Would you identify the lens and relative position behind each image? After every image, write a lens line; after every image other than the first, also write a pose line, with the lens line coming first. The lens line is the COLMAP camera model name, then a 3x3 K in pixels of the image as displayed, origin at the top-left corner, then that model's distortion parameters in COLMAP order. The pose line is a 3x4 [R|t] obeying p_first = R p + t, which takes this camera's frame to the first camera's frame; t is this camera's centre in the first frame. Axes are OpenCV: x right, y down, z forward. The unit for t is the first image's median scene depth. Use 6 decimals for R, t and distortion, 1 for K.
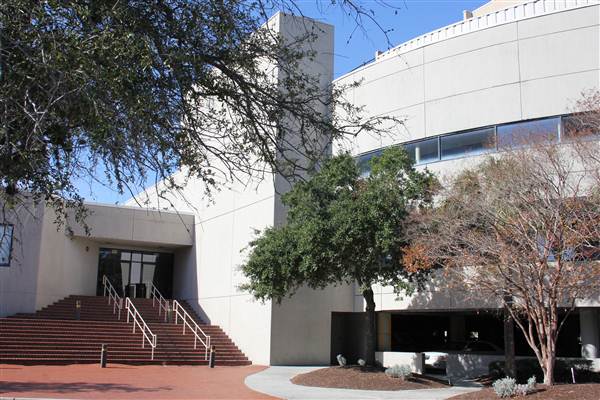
lens RADIAL K [[755.5, 0, 286.5], [0, 755.5, 200.1], [0, 0, 1]] dist [-0.021265, 0.023836]
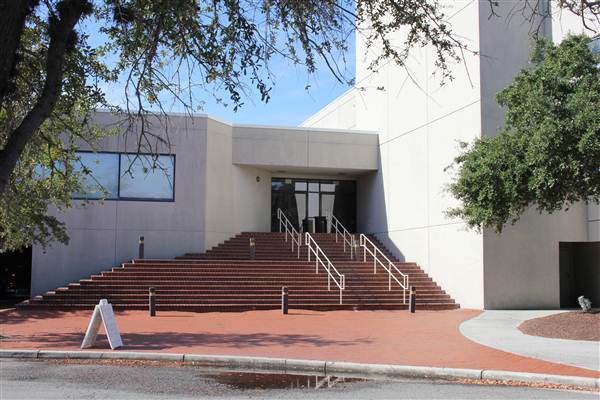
lens RADIAL K [[755.5, 0, 286.5], [0, 755.5, 200.1], [0, 0, 1]] dist [-0.021265, 0.023836]
pose [[0.975560, -0.039564, -0.216140, -0.049548], [0.056679, 0.995678, 0.073567, 0.030080], [0.212296, -0.084019, 0.973587, 0.173540]]
